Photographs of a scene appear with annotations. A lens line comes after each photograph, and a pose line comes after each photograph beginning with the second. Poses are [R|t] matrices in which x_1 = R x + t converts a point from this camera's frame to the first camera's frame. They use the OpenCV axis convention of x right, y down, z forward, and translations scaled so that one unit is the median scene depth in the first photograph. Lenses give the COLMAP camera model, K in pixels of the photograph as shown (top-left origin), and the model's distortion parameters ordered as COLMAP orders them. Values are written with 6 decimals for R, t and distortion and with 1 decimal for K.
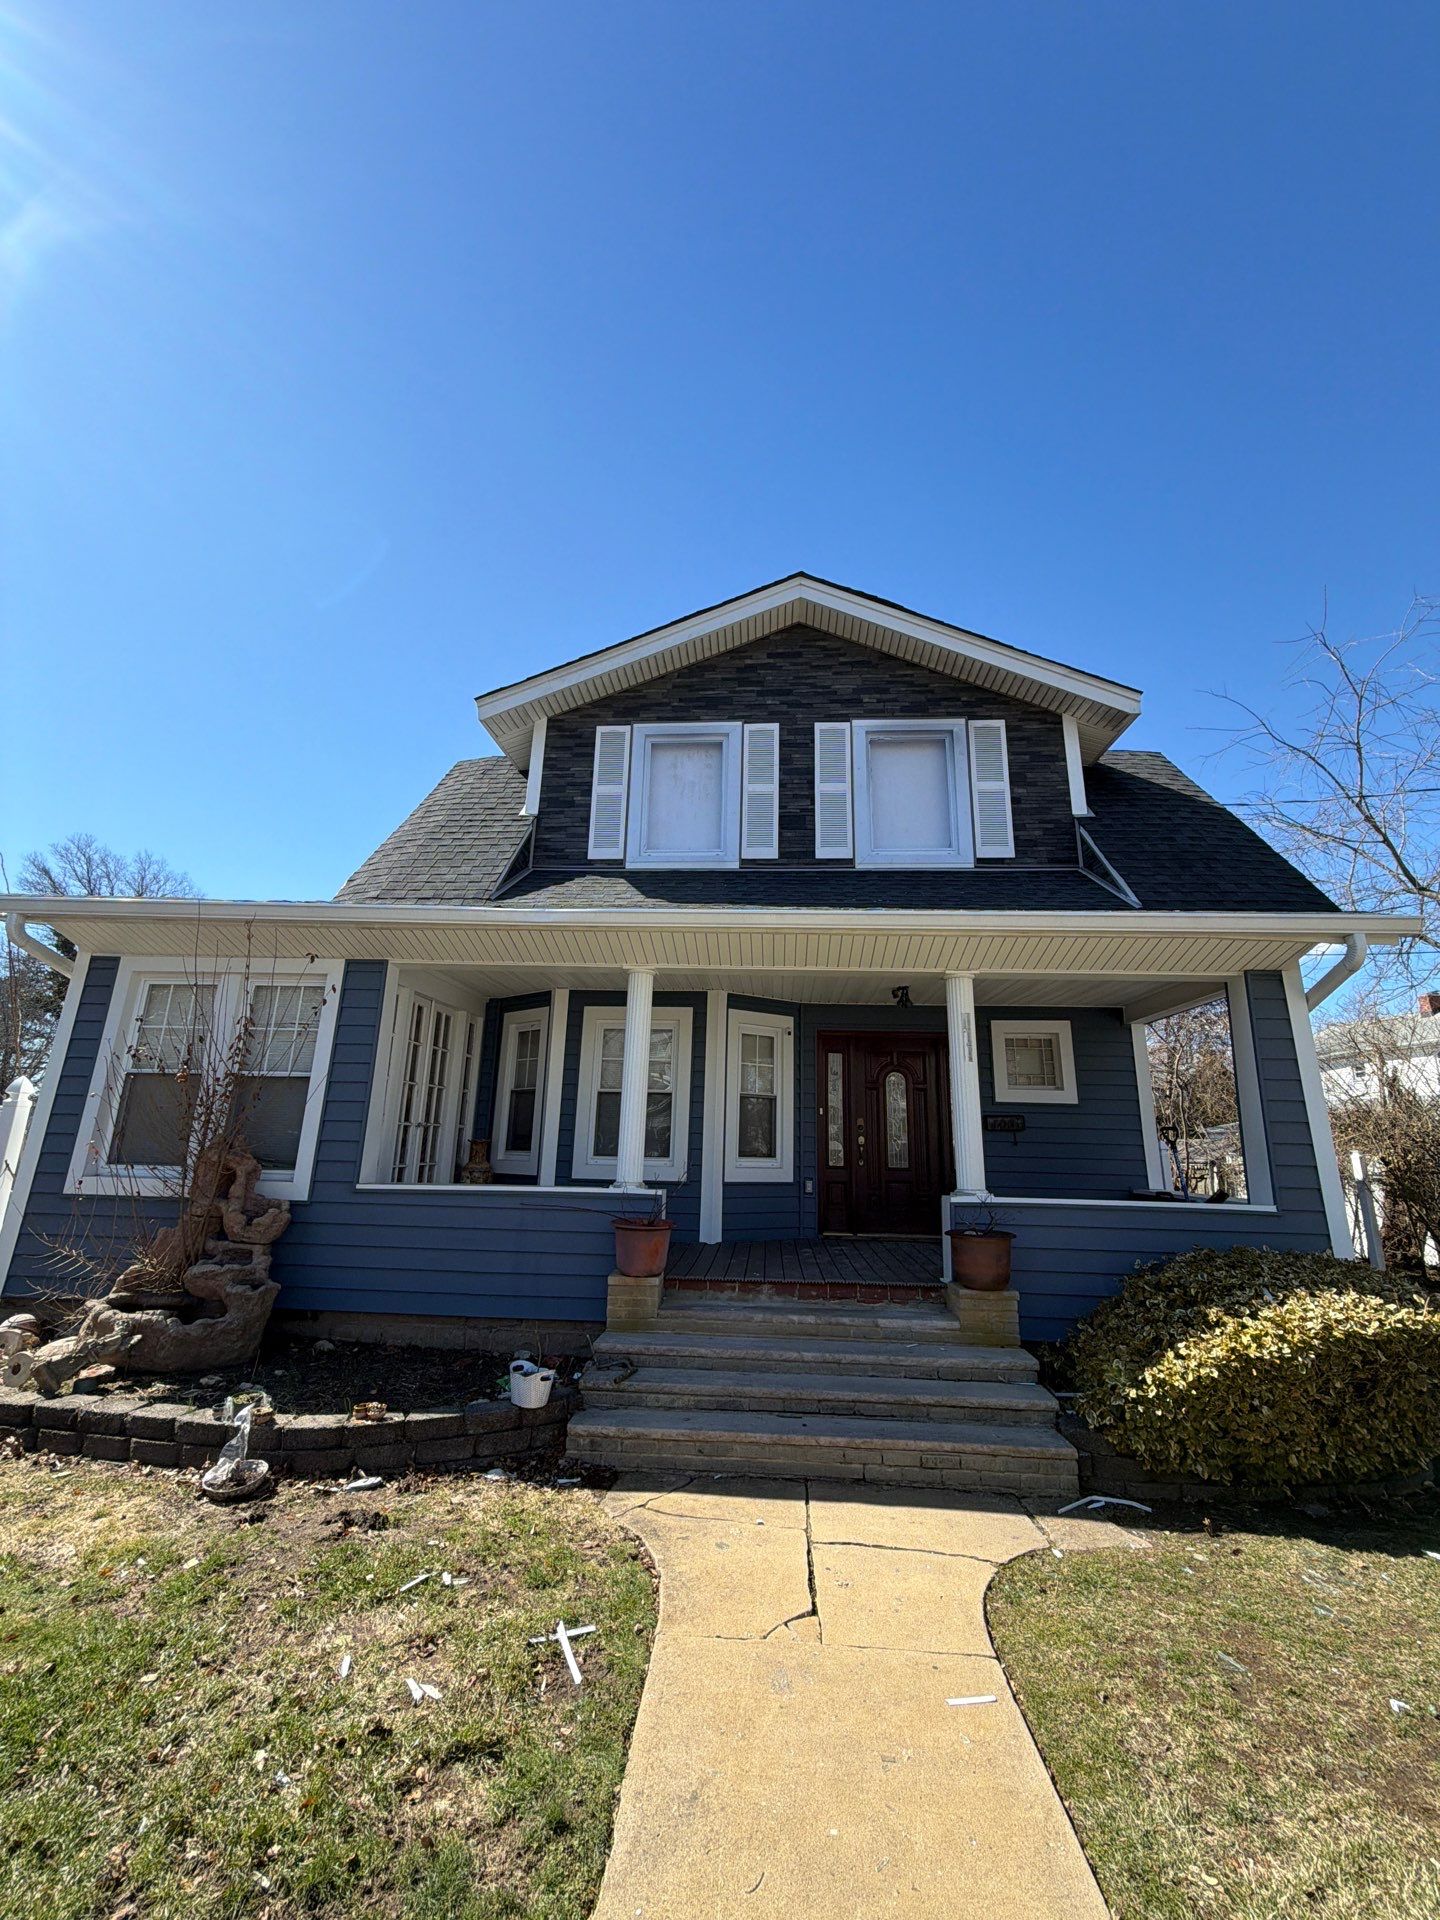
lens RADIAL K [[761.6, 0, 719.5], [0, 761.6, 959.5], [0, 0, 1]] dist [-0.001160, 0.000494]
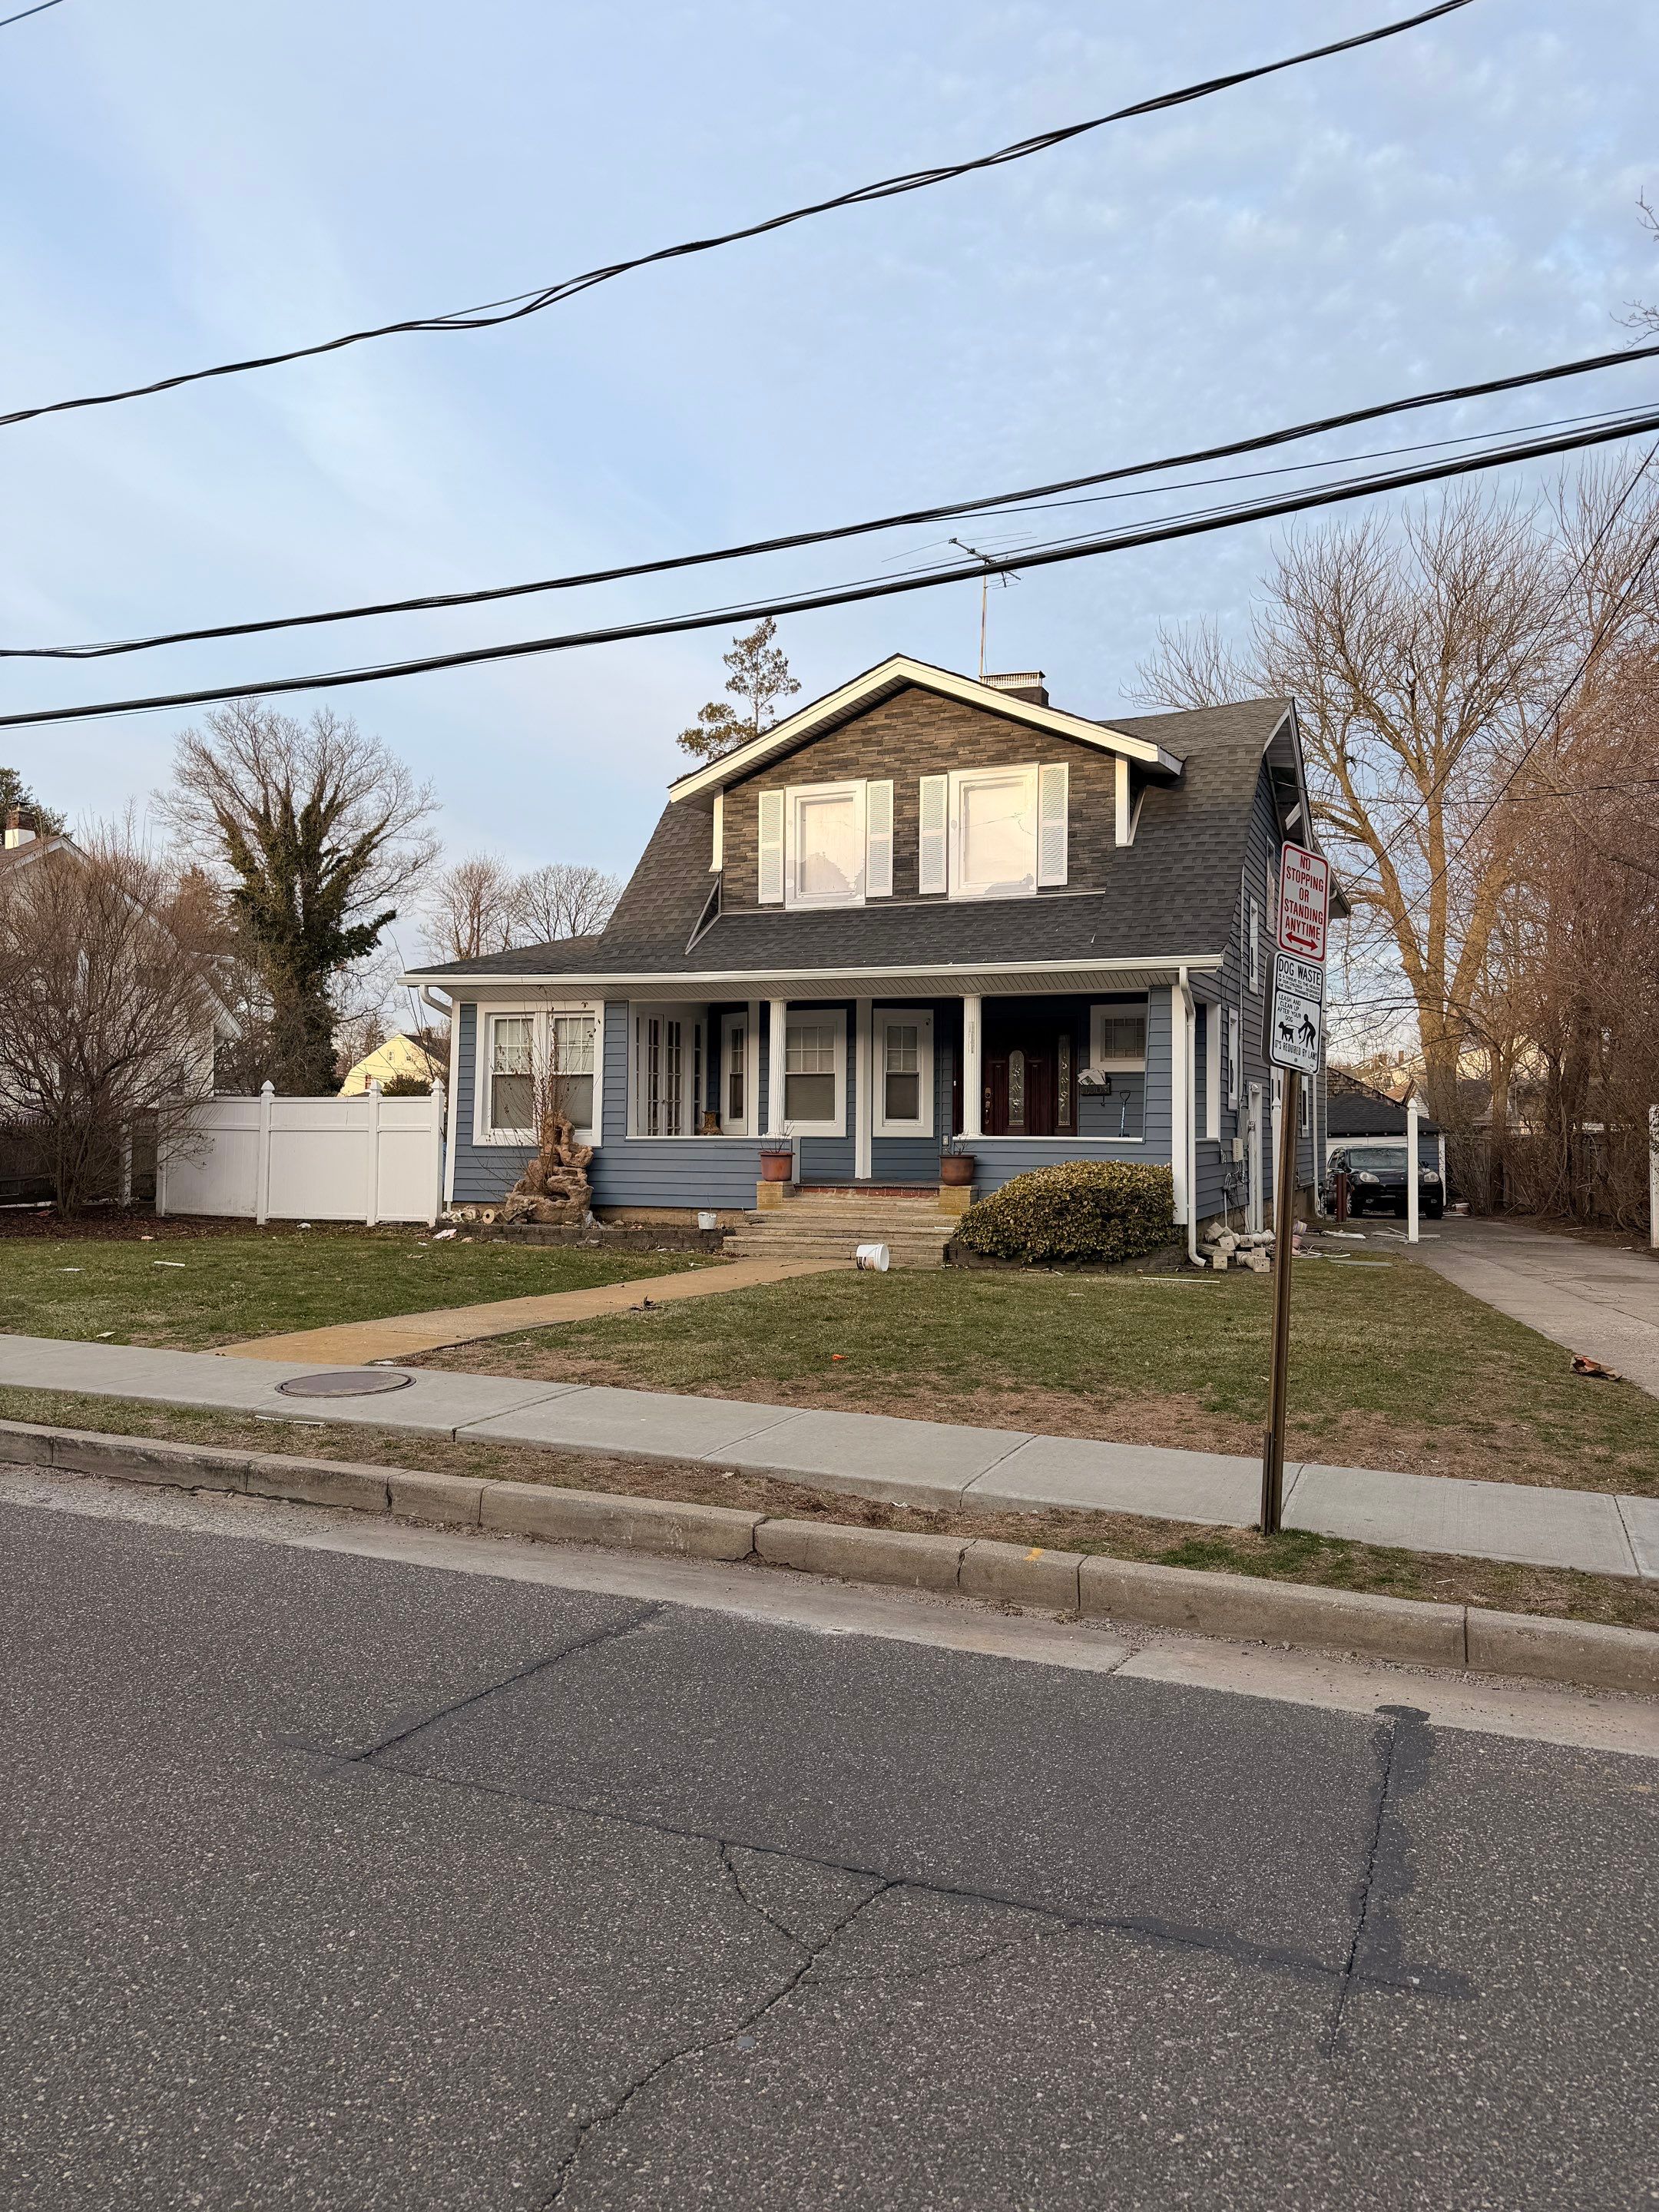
lens RADIAL K [[1508.9, 0, 829.9], [0, 1508.9, 1104.7], [0, 0, 1]] dist [0.050987, 0.000262]
pose [[0.944759, -0.023678, -0.326911, 0.791443], [0.094455, 0.974743, 0.202372, -0.308224], [0.313862, -0.222071, 0.923133, -1.460548]]
